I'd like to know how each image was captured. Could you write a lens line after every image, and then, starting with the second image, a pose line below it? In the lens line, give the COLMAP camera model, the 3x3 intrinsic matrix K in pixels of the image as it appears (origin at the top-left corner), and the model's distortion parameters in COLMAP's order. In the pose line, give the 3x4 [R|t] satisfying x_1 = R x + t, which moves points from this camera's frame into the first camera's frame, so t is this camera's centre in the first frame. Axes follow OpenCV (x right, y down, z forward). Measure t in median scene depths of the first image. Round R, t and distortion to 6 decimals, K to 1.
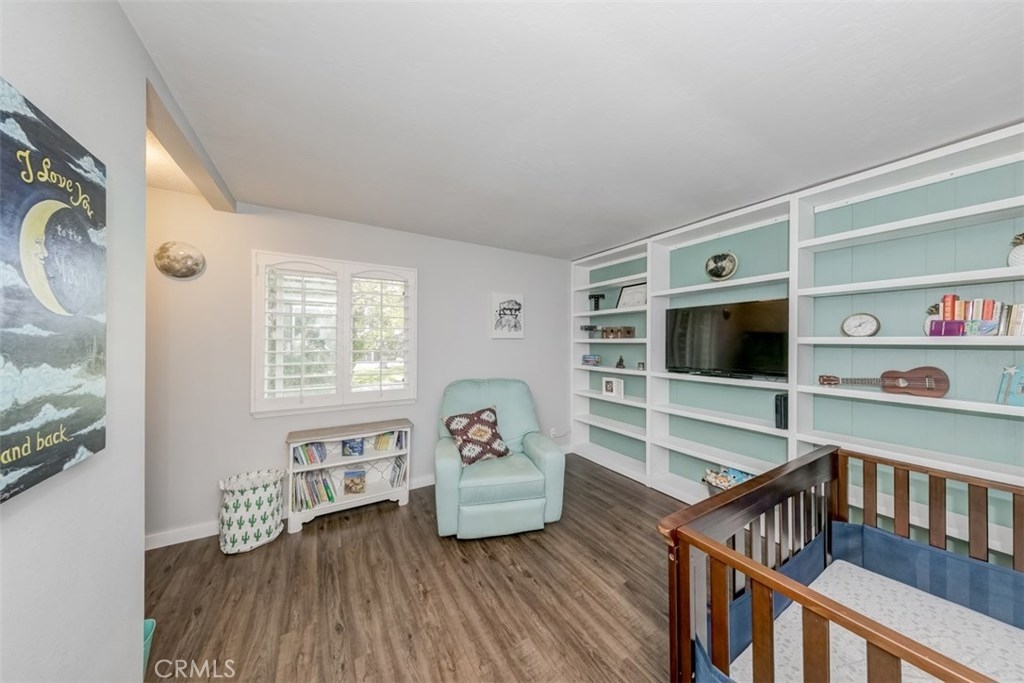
lens RADIAL K [[324.3, 0, 512.5], [0, 324.3, 341.1], [0, 0, 1]] dist [0.000347, 0.000010]
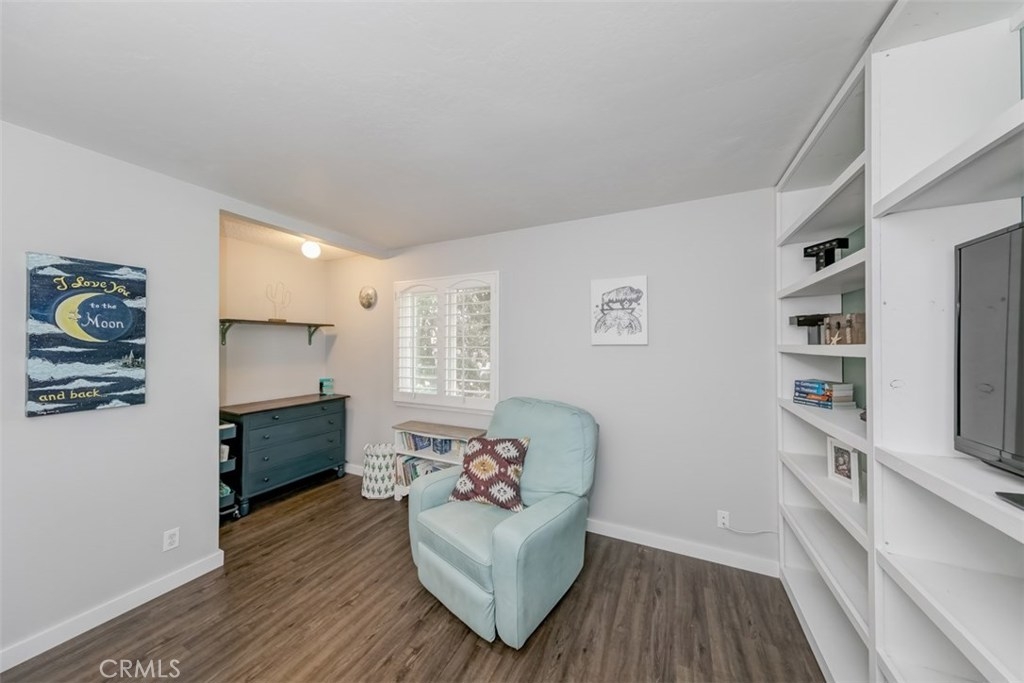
lens RADIAL K [[336.2, 0, 510.2], [0, 336.2, 342.1], [0, 0, 1]] dist [0.000382, 0.000005]
pose [[0.542120, -0.009908, -0.840243, 0.700022], [0.004081, 0.999950, -0.009158, -0.013500], [0.840291, 0.001536, 0.542133, 0.683601]]
